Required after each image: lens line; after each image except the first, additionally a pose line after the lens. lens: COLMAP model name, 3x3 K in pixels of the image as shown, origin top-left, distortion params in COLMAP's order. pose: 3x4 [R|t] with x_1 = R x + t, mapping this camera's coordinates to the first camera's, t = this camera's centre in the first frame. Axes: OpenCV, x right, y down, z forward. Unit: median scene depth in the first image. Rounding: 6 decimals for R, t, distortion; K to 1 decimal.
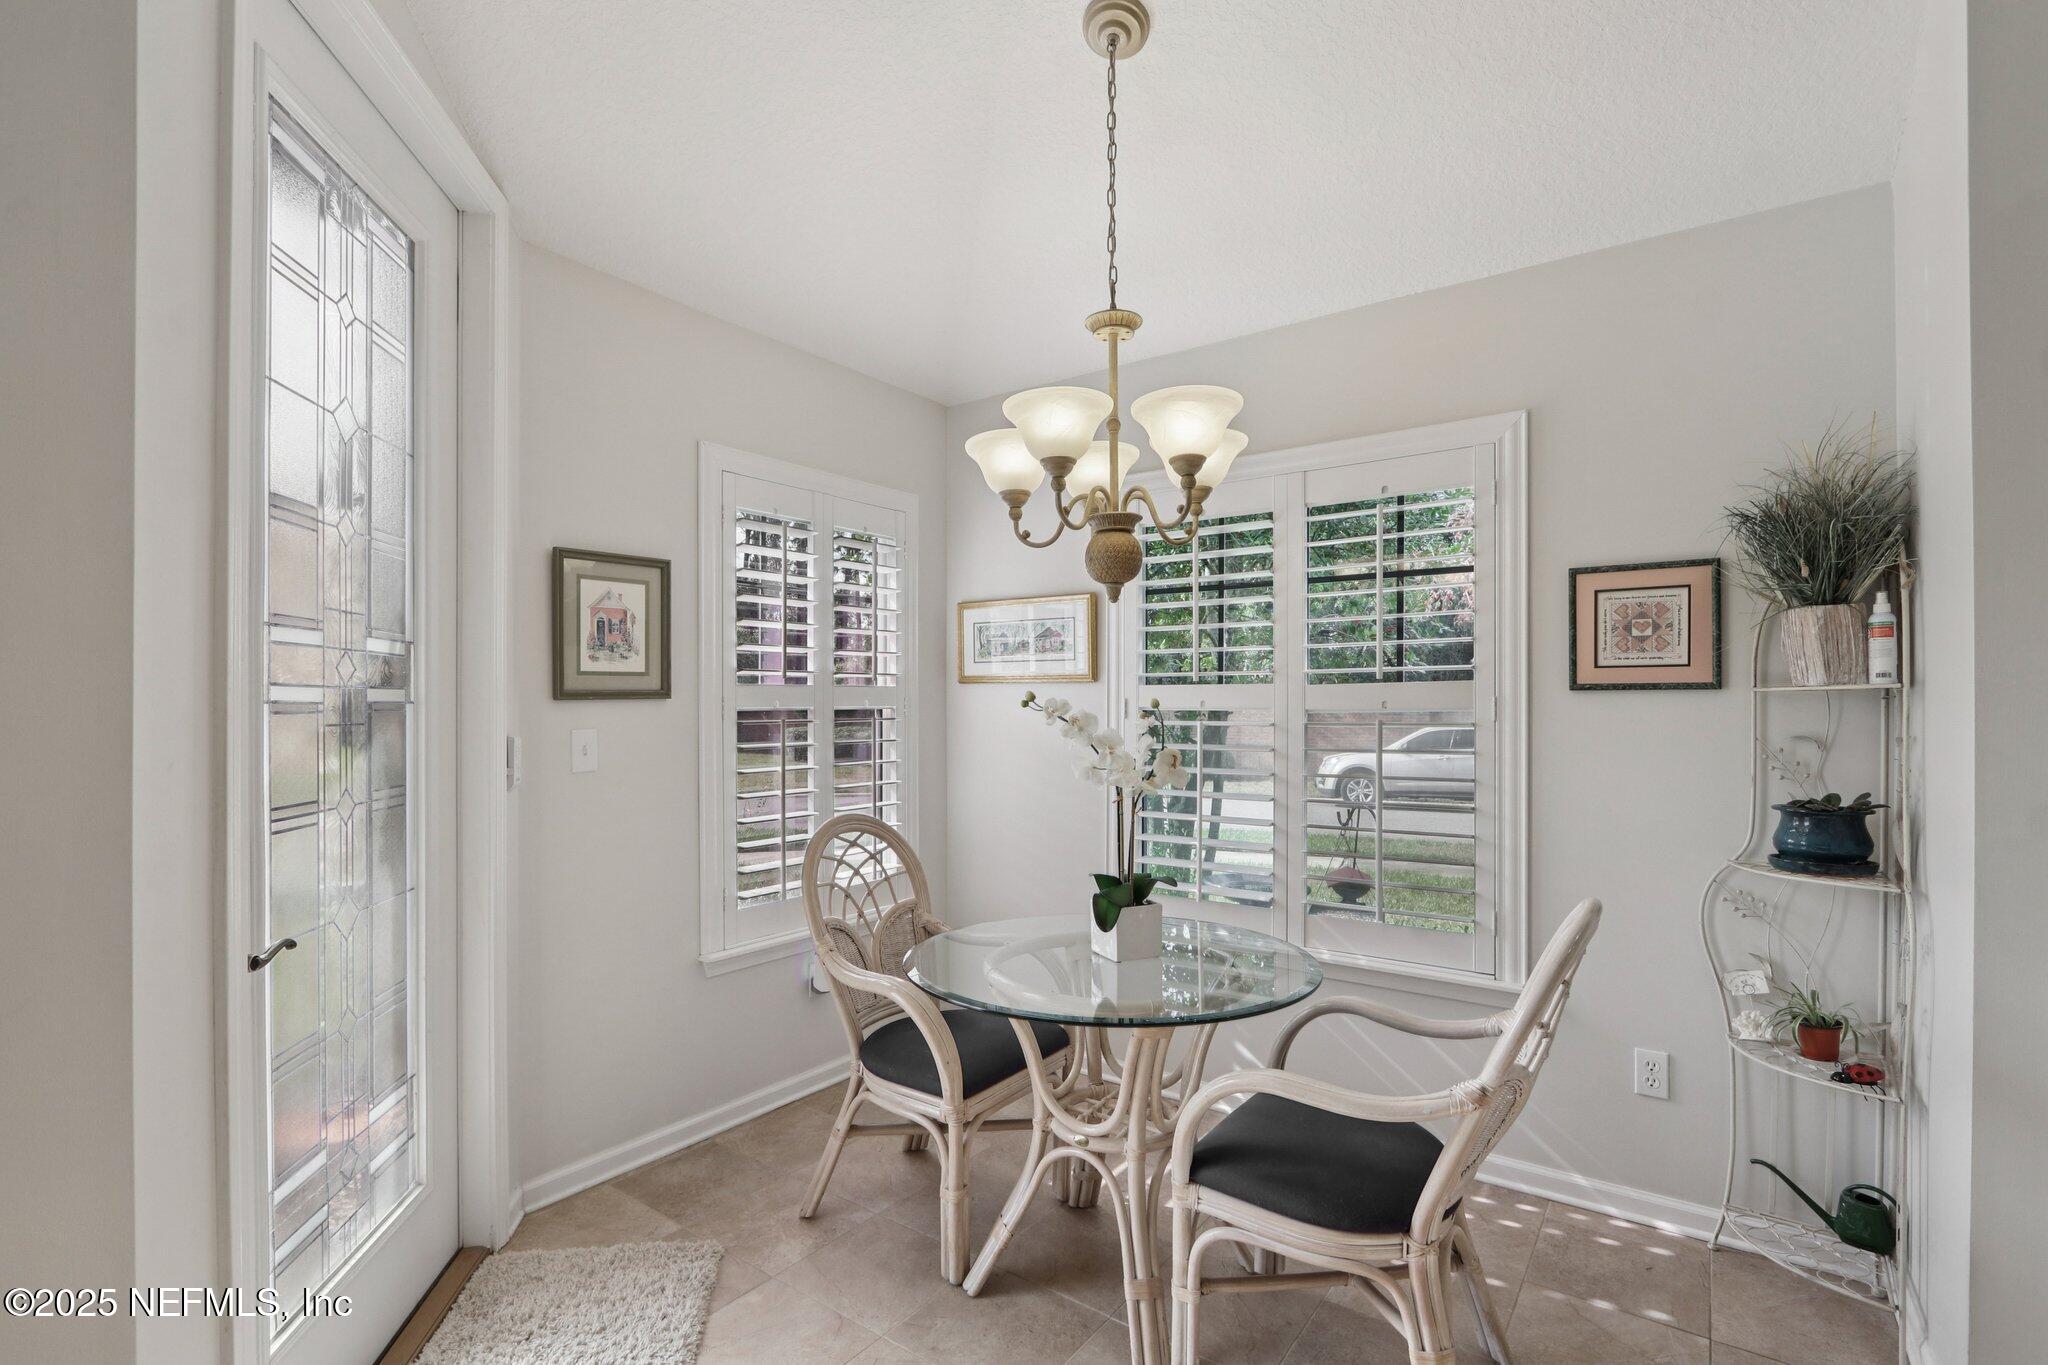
lens RADIAL K [[957.8, 0, 1007.5], [0, 957.8, 699.4], [0, 0, 1]] dist [-0.012944, 0.001687]
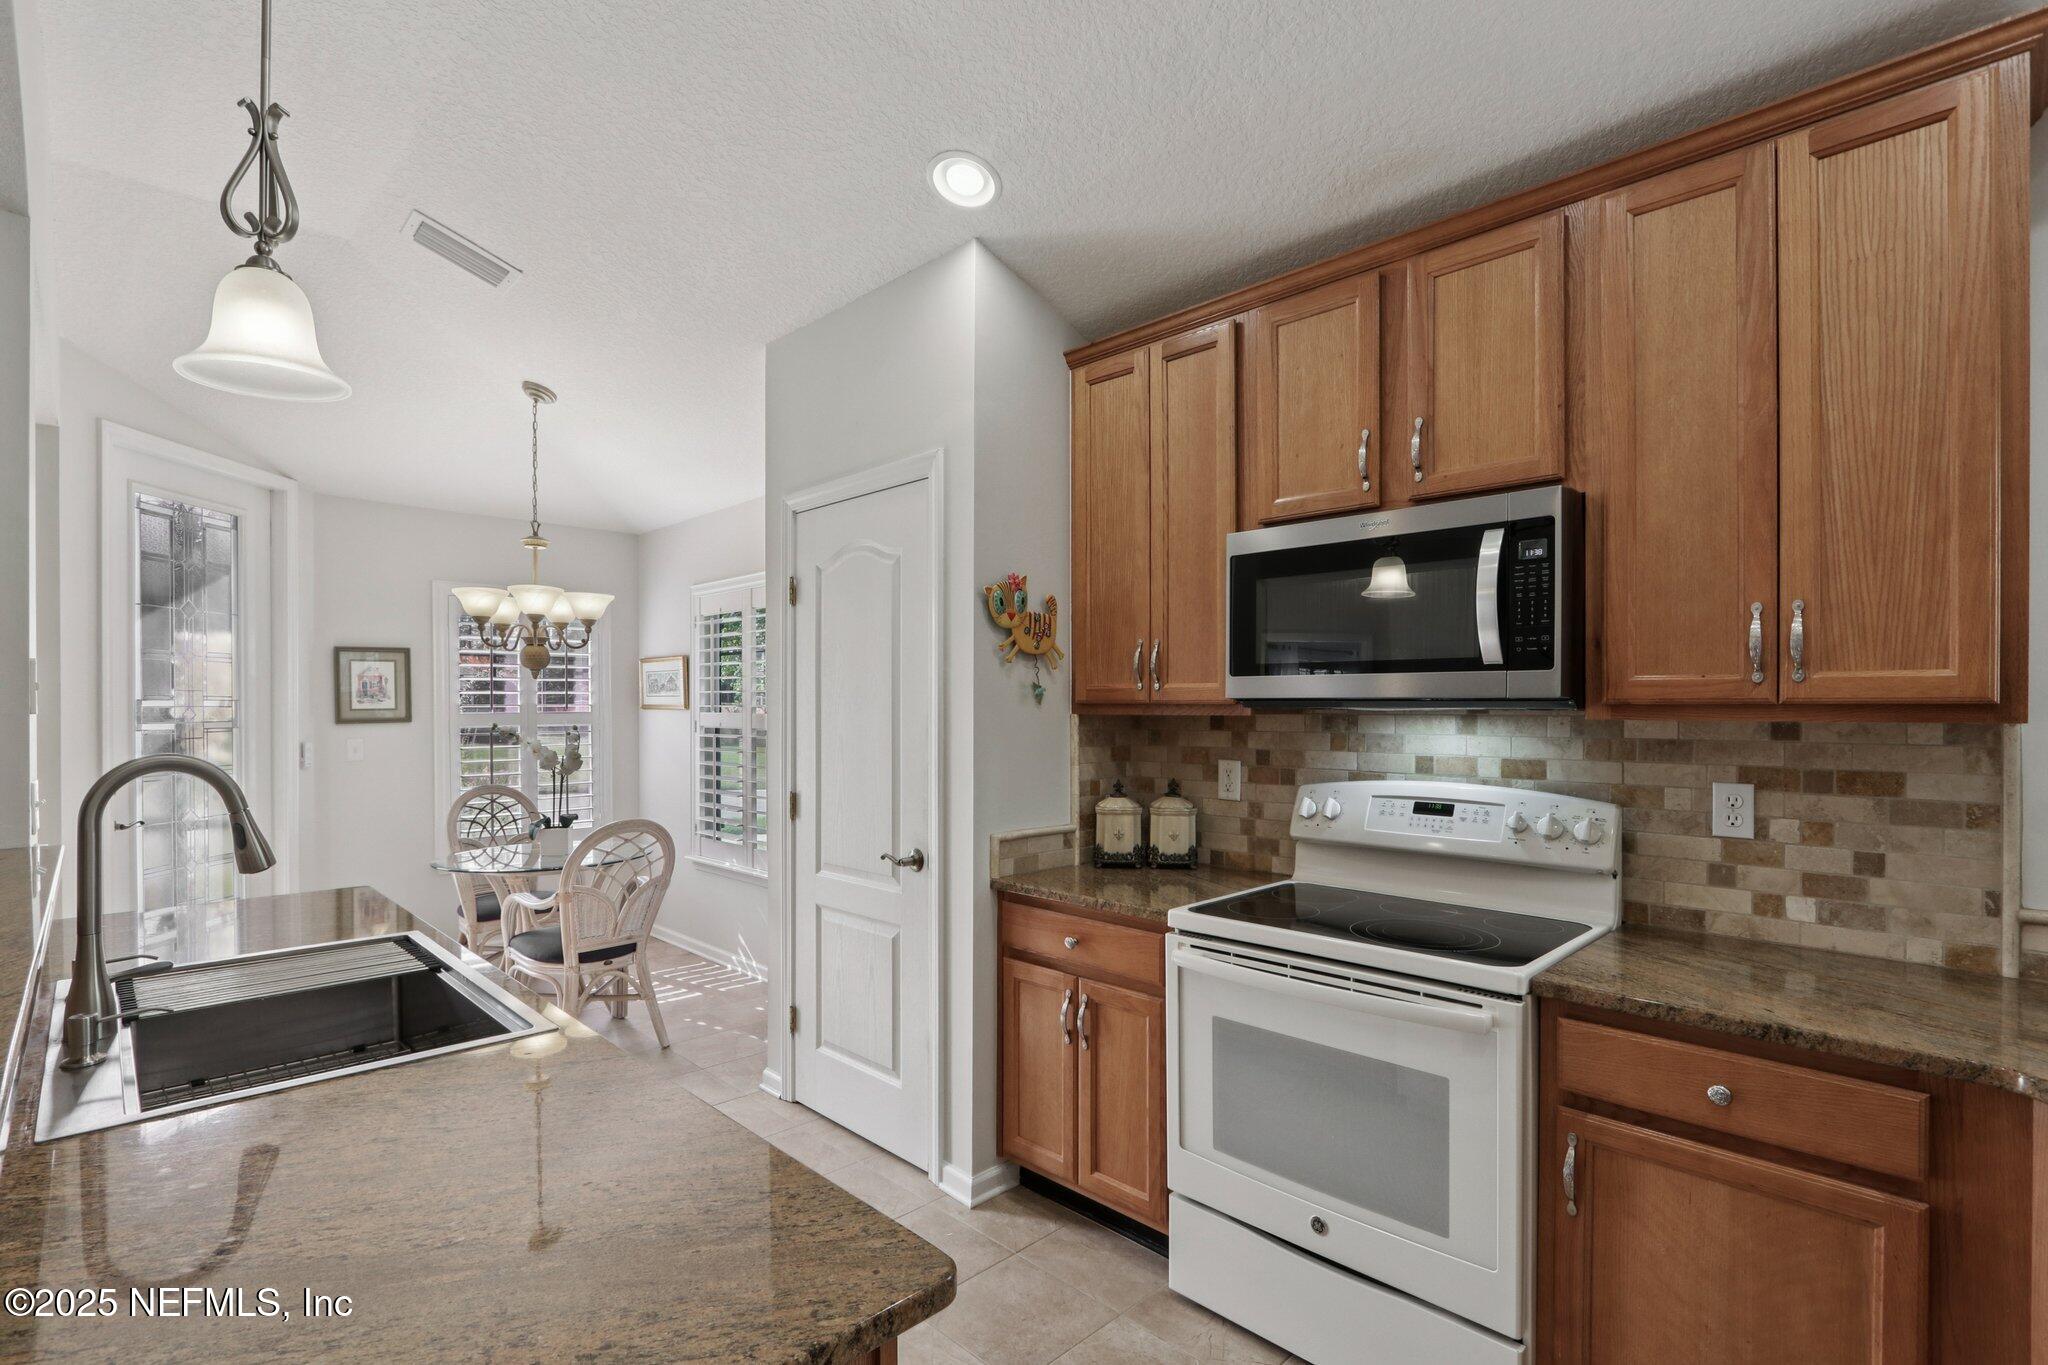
lens RADIAL K [[957.8, 0, 994.9], [0, 957.8, 712.1], [0, 0, 1]] dist [-0.012944, 0.001687]
pose [[0.988923, -0.003031, -0.148398, 1.111040], [0.004528, 0.999942, 0.009749, -0.035137], [0.148359, -0.010313, 0.988880, -0.709641]]
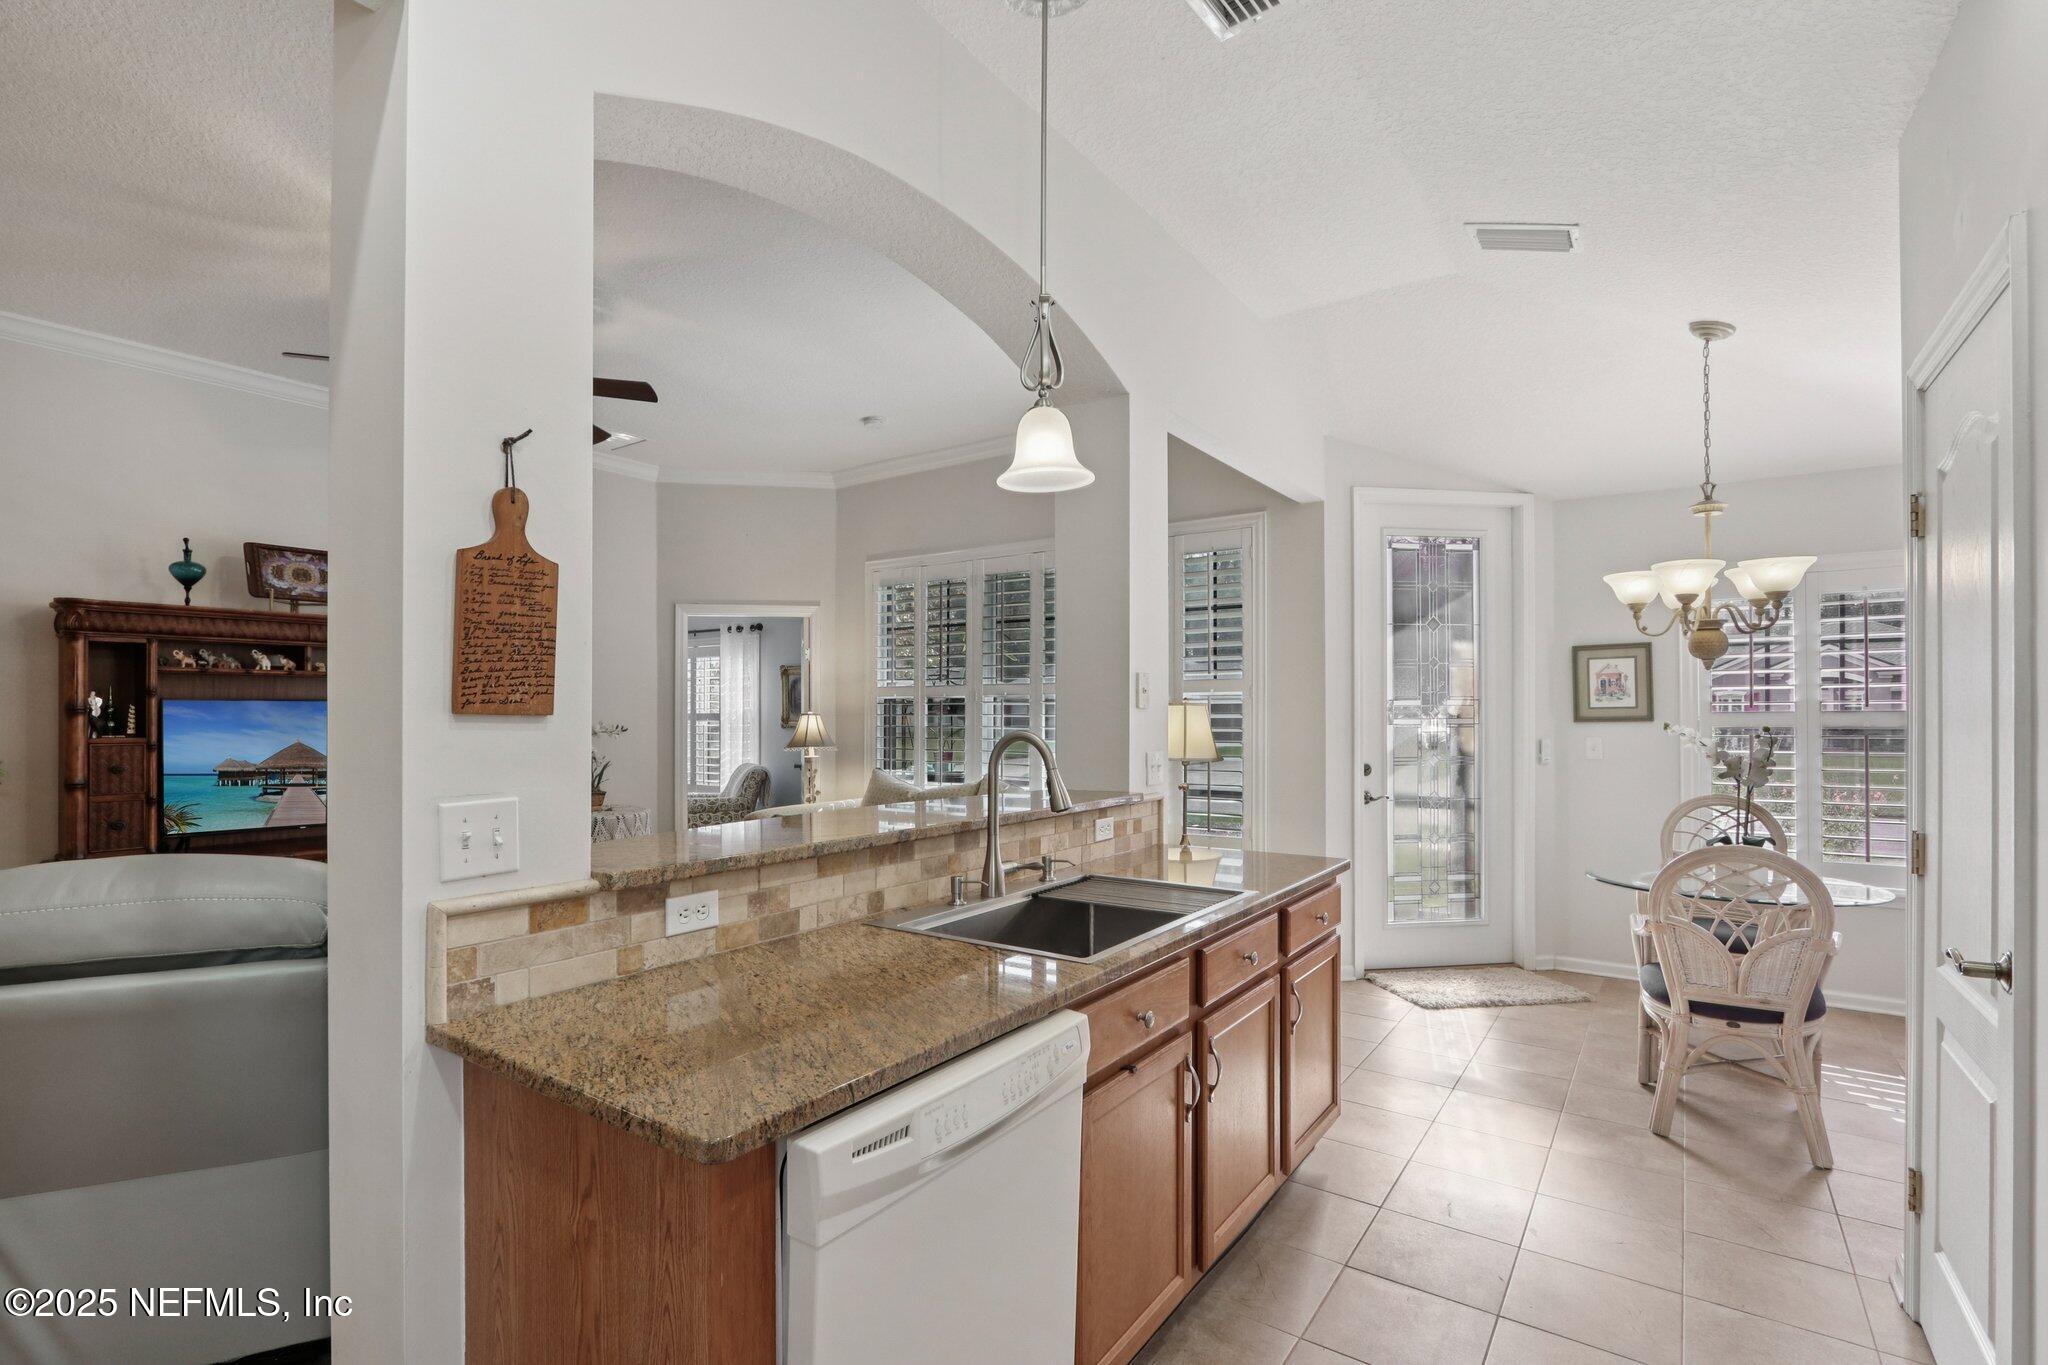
lens RADIAL K [[957.8, 0, 974.1], [0, 957.8, 704.8], [0, 0, 1]] dist [-0.012944, 0.001687]
pose [[0.031245, -0.010760, -0.999454, 1.427819], [0.007697, 0.999915, -0.010524, -0.023100], [0.999482, -0.007364, 0.031325, -0.314675]]
